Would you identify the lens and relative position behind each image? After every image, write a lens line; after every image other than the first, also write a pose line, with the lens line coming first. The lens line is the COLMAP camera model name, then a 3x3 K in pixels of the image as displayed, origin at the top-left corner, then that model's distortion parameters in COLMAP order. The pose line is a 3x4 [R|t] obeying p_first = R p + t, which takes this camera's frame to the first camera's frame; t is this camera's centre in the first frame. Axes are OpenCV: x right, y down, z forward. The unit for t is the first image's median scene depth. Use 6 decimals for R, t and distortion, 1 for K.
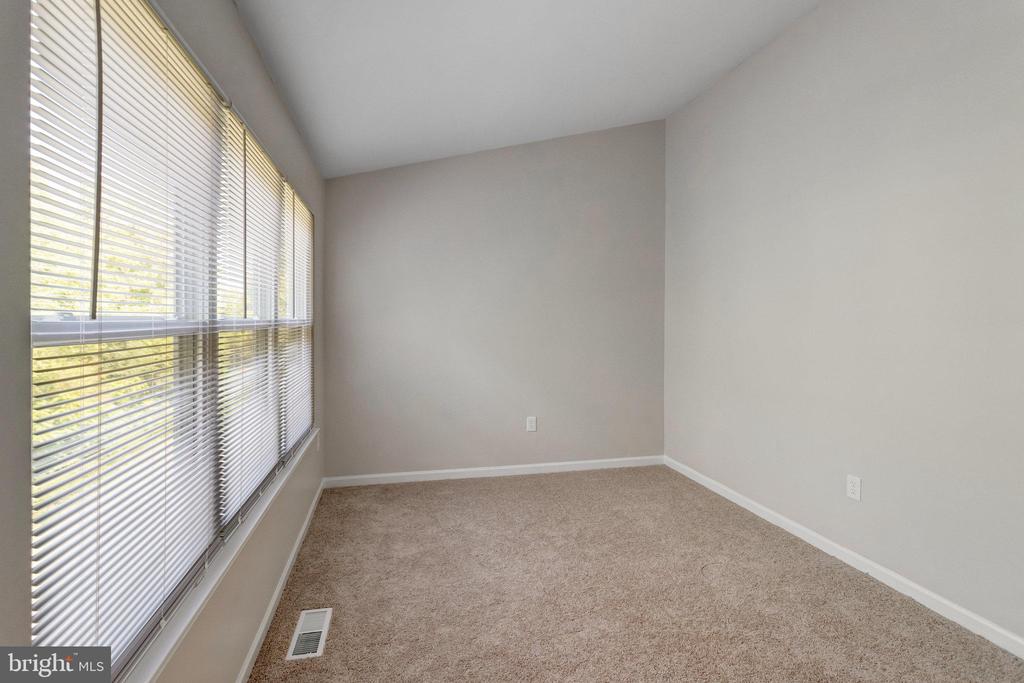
lens RADIAL K [[496.6, 0, 520.6], [0, 496.6, 316.8], [0, 0, 1]] dist [-0.003453, 0.000793]
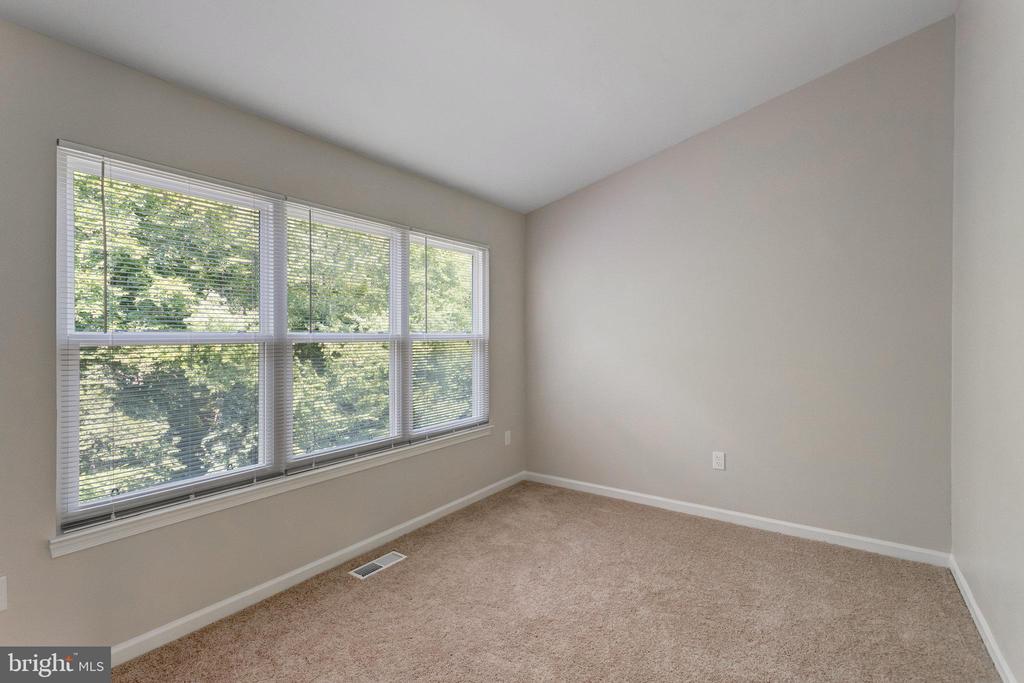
lens RADIAL K [[496.6, 0, 511.3], [0, 496.6, 340.2], [0, 0, 1]] dist [-0.003453, 0.000793]
pose [[0.667128, 0.010855, -0.744864, 0.517159], [-0.000844, 0.999904, 0.013816, 0.001888], [0.744943, -0.008589, 0.667073, 0.232025]]
